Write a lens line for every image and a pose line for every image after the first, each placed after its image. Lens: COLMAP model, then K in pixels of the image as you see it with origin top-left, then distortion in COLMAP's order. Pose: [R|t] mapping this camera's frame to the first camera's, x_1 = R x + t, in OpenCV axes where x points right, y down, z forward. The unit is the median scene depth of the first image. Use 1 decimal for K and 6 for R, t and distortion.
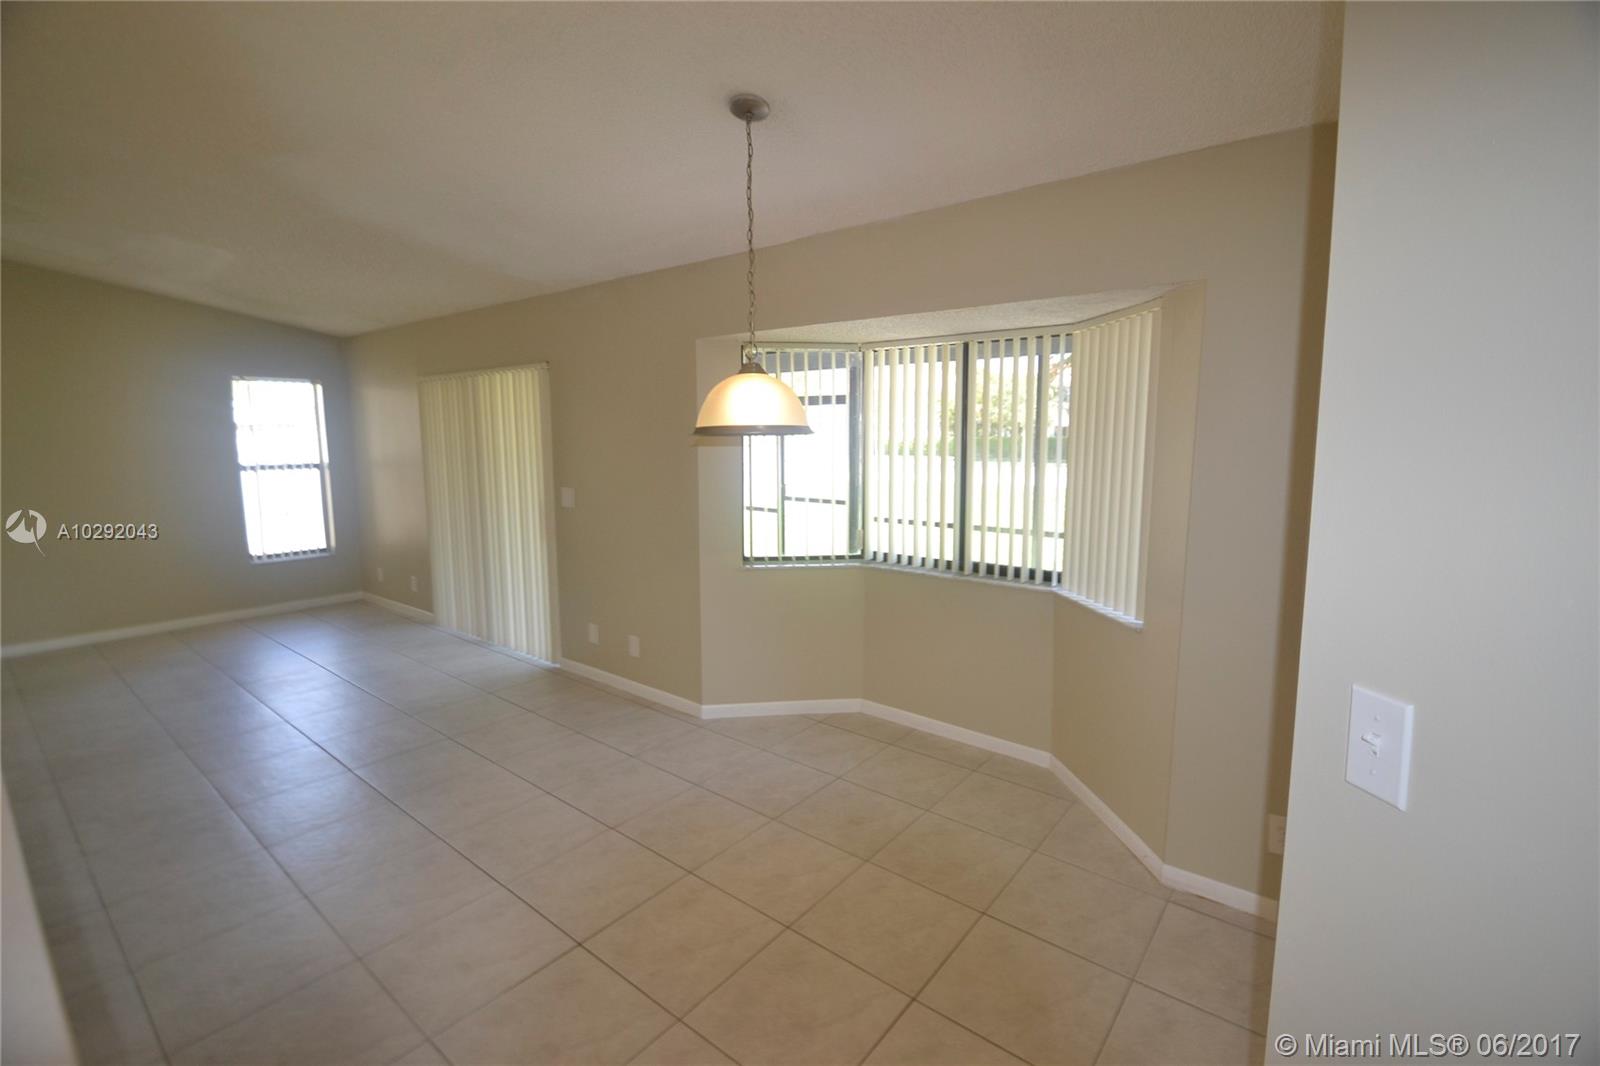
lens RADIAL K [[714.7, 0, 801.5], [0, 714.7, 513.3], [0, 0, 1]] dist [0.000305, 0.000033]
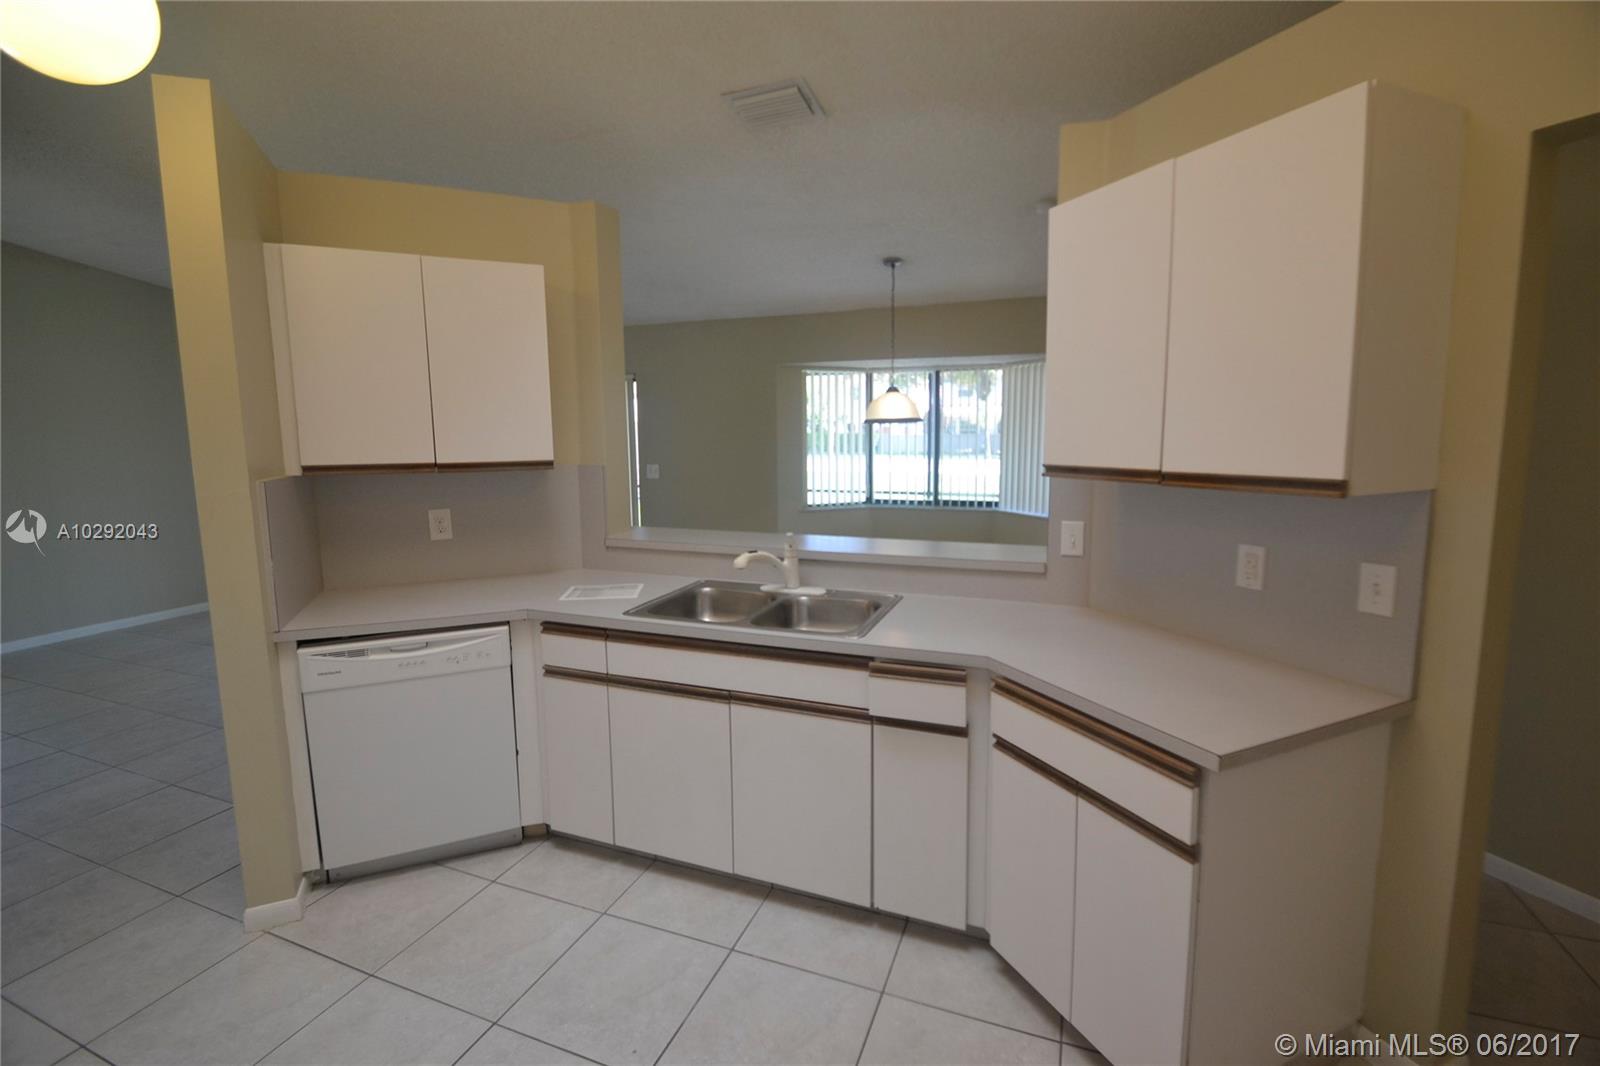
lens RADIAL K [[714.7, 0, 801.5], [0, 714.7, 513.3], [0, 0, 1]] dist [0.000305, 0.000033]
pose [[0.954278, -0.041481, 0.296029, -0.608928], [0.041176, 0.999125, 0.007270, 0.077878], [-0.296072, 0.005252, 0.955151, -0.551045]]
